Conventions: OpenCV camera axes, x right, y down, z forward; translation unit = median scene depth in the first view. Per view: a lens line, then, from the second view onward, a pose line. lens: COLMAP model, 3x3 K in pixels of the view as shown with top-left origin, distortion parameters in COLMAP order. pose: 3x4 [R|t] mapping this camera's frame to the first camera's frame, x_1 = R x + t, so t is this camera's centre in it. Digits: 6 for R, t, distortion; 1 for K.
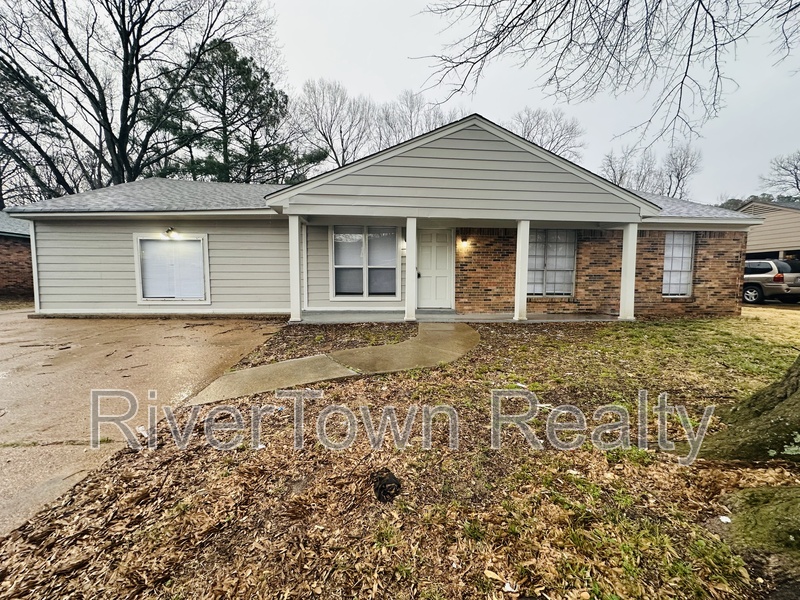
lens RADIAL K [[324.3, 0, 400.0], [0, 324.3, 300.0], [0, 0, 1]] dist [-0.006093, 0.000077]
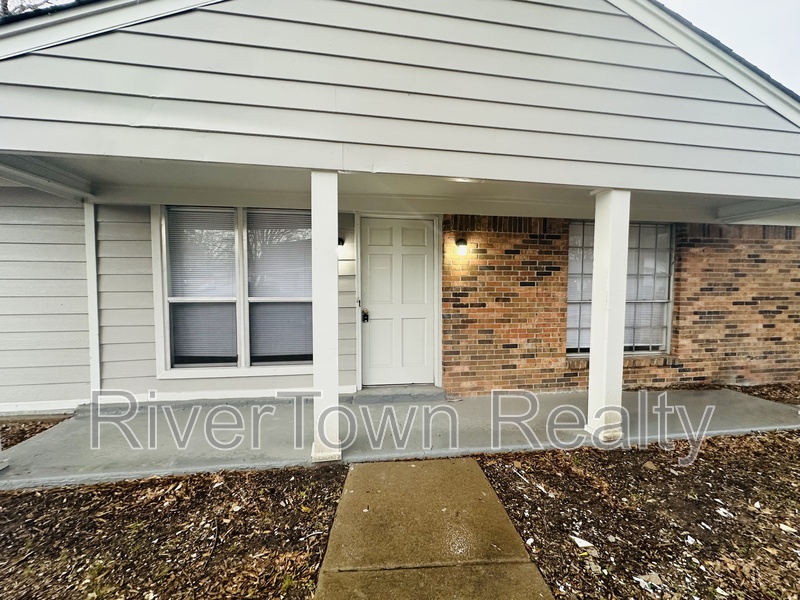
lens RADIAL K [[324.3, 0, 400.0], [0, 324.3, 300.0], [0, 0, 1]] dist [-0.006093, 0.000077]
pose [[0.997543, -0.003920, 0.069945, 0.076805], [0.005559, 0.999714, -0.023257, -0.089372], [-0.069834, 0.023588, 0.997280, 0.537796]]
